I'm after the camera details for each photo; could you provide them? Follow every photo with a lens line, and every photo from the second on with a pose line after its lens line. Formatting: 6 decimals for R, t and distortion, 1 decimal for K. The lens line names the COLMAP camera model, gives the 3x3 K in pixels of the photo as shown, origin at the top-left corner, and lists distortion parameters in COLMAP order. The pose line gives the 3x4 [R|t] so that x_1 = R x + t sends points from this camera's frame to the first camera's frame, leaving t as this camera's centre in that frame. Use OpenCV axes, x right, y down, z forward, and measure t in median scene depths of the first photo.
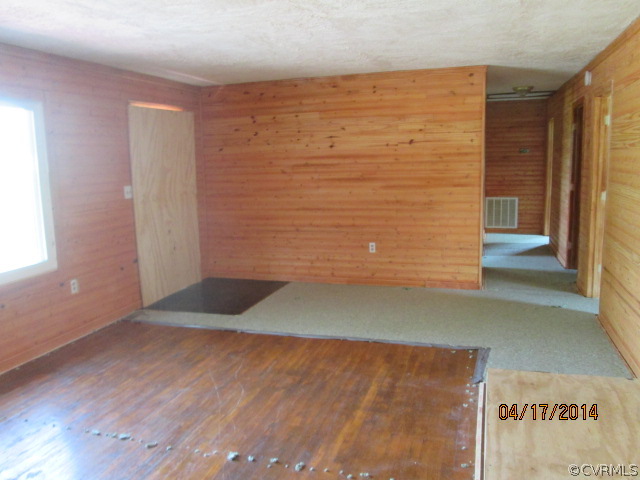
lens RADIAL K [[538.6, 0, 321.7], [0, 538.6, 238.8], [0, 0, 1]] dist [-0.046472, 0.018962]
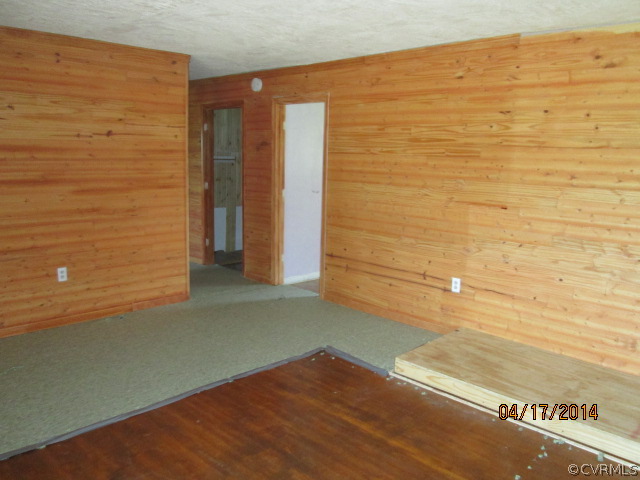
lens RADIAL K [[538.6, 0, 321.6], [0, 538.6, 241.0], [0, 0, 1]] dist [-0.046472, 0.018962]
pose [[0.451810, -0.108780, 0.885457, -0.409911], [0.099520, 0.992489, 0.071148, -0.048583], [-0.886546, 0.055975, 0.459242, 0.372761]]
